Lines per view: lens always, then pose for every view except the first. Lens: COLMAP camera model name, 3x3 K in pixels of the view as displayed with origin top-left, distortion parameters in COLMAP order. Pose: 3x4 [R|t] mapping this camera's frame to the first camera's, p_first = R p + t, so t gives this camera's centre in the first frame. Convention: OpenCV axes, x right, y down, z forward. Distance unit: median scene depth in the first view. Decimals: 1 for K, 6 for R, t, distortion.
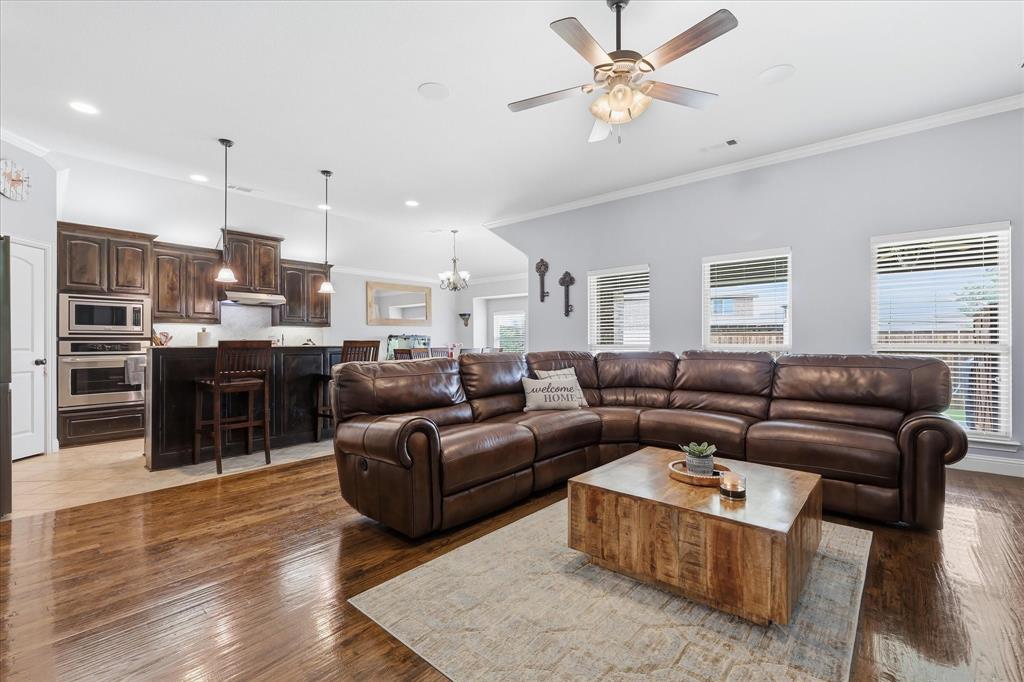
lens RADIAL K [[455.4, 0, 513.0], [0, 455.4, 341.8], [0, 0, 1]] dist [0.001978, 0.000404]
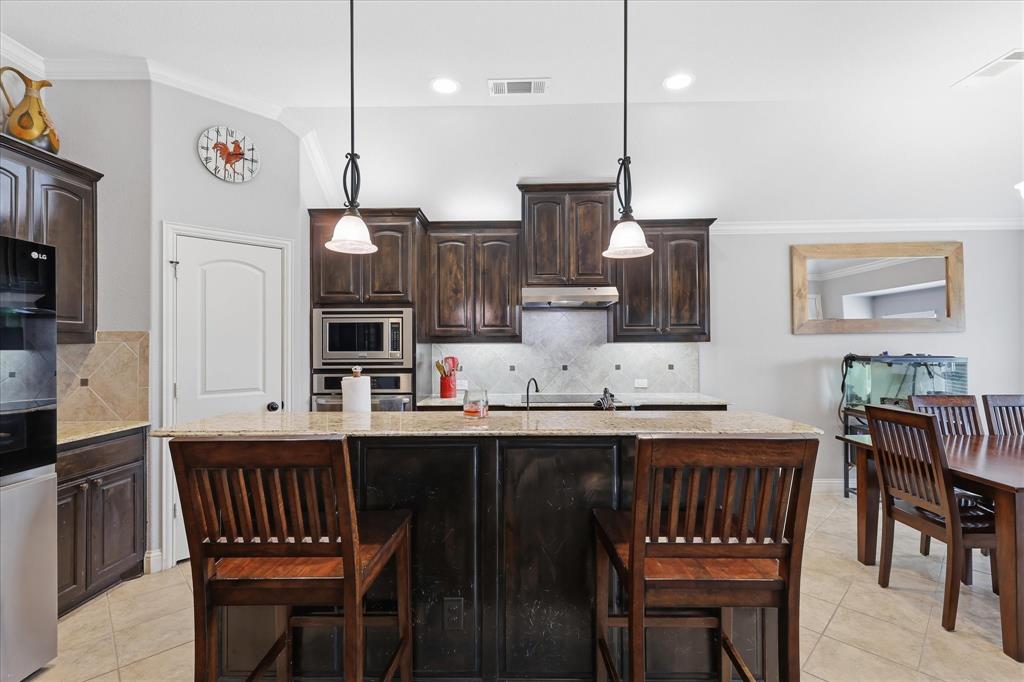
lens RADIAL K [[472.4, 0, 510.6], [0, 472.4, 339.7], [0, 0, 1]] dist [-0.008643, 0.000146]
pose [[0.640891, -0.009560, -0.767573, -0.176637], [0.003543, 0.999949, -0.009496, -0.039020], [0.767624, 0.003366, 0.640892, 0.615426]]
